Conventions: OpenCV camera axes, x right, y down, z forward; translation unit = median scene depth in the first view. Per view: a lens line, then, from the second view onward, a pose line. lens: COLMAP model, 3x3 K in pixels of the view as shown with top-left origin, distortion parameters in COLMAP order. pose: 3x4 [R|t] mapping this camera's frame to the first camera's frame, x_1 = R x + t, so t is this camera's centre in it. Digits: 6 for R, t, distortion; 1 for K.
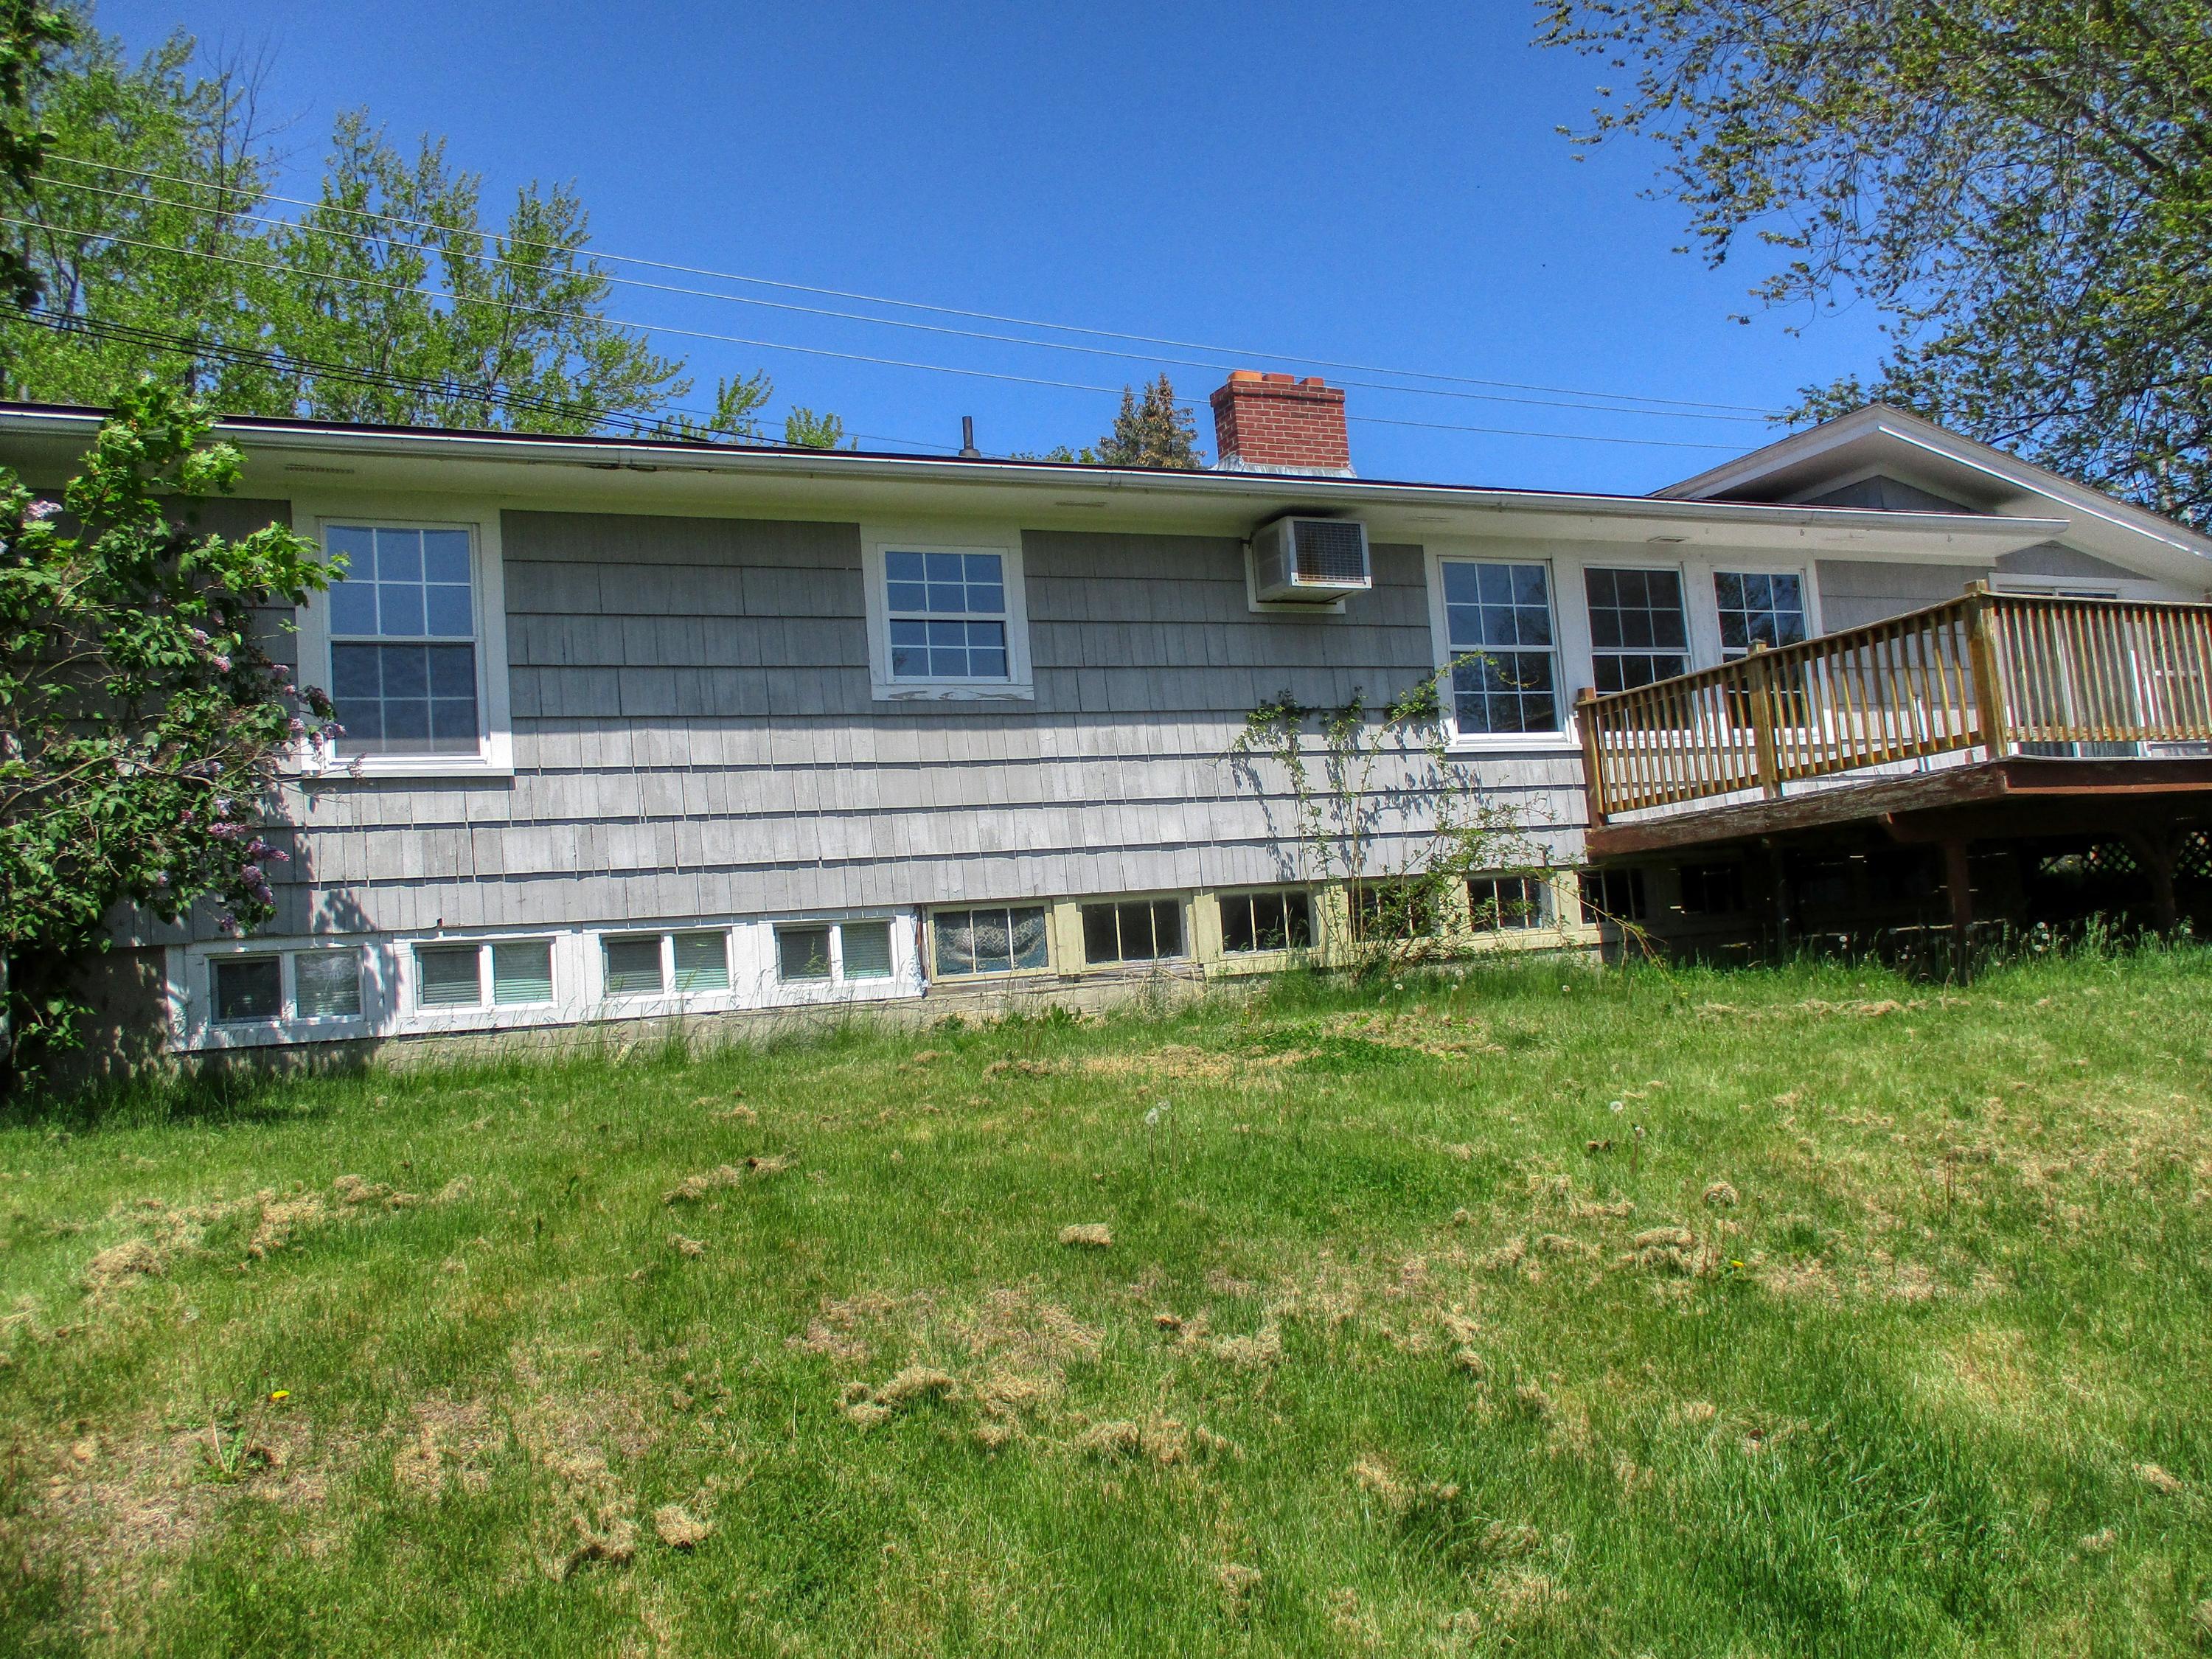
lens RADIAL K [[1849.0, 0, 1106.7], [0, 1849.0, 819.7], [0, 0, 1]] dist [-0.017563, -0.000684]
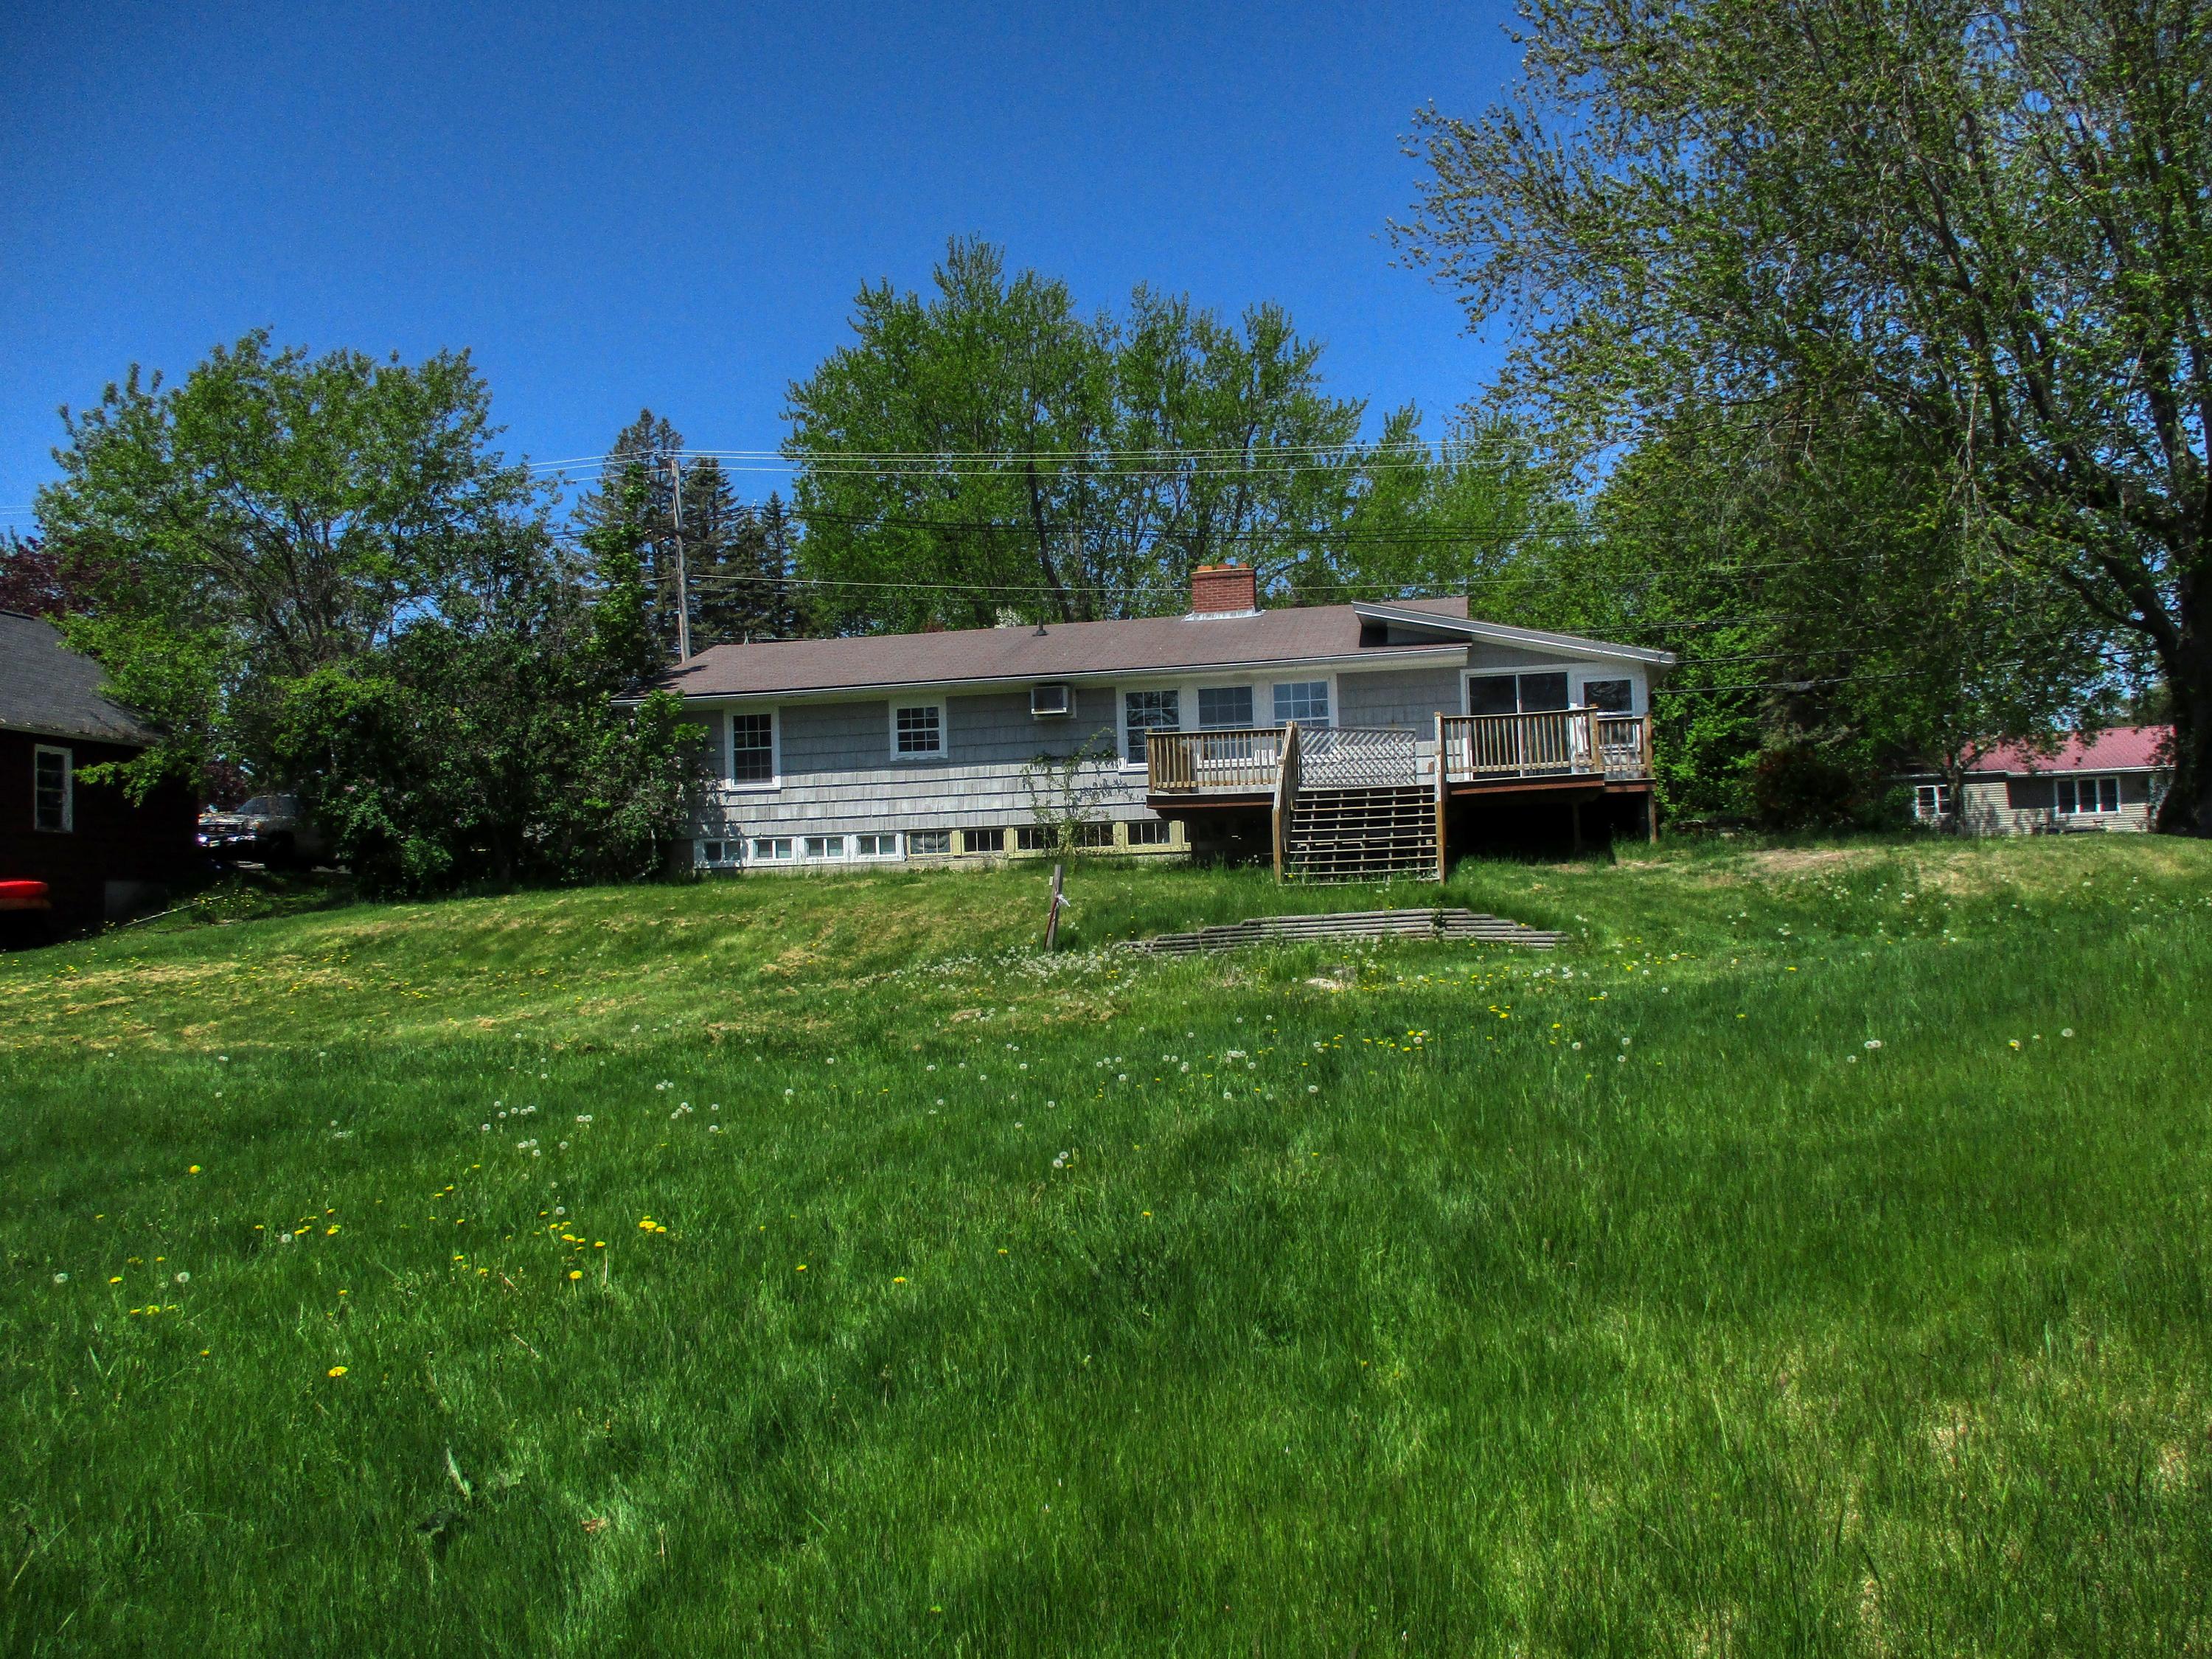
lens RADIAL K [[1849.0, 0, 1101.0], [0, 1849.0, 830.5], [0, 0, 1]] dist [-0.017563, -0.000684]
pose [[0.785695, 0.037555, -0.617474, 1.949141], [0.028508, 0.994897, 0.096784, -0.228118], [0.617957, -0.093646, 0.780615, -1.103078]]
